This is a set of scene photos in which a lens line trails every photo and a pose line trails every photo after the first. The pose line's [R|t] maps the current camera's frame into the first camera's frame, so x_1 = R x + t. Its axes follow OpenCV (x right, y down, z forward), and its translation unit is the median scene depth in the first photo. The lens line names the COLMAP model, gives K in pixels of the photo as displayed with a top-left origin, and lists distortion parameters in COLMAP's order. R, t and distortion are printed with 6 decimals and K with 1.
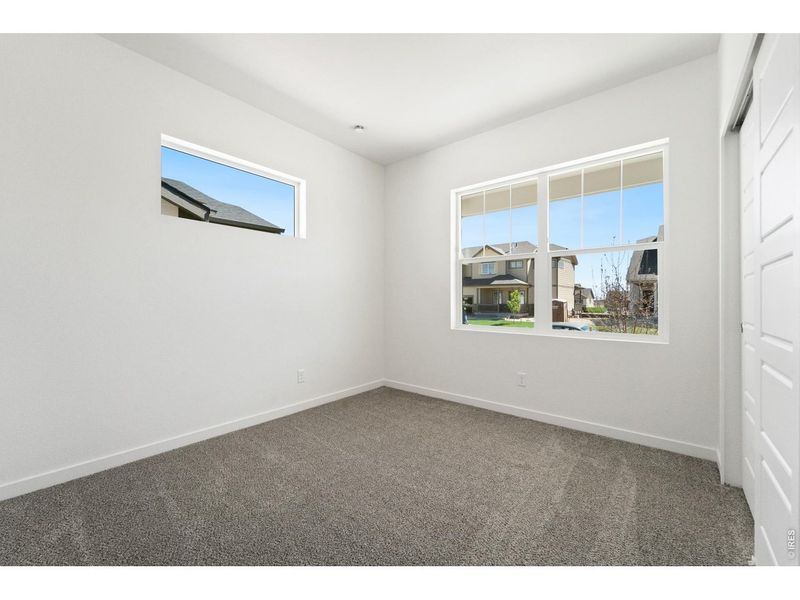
lens RADIAL K [[330.3, 0, 393.6], [0, 330.3, 295.9], [0, 0, 1]] dist [0.000886, 0.000074]
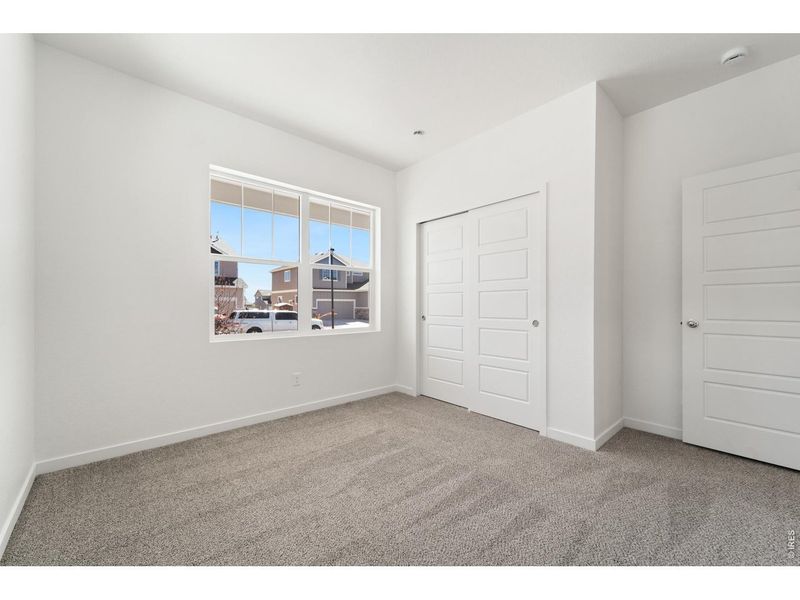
lens RADIAL K [[330.3, 0, 401.7], [0, 330.3, 305.3], [0, 0, 1]] dist [0.000886, 0.000074]
pose [[0.136764, -0.003107, 0.990599, -0.592787], [-0.007545, 0.999963, 0.004178, 0.005191], [-0.990575, -0.008045, 0.136736, 0.486899]]
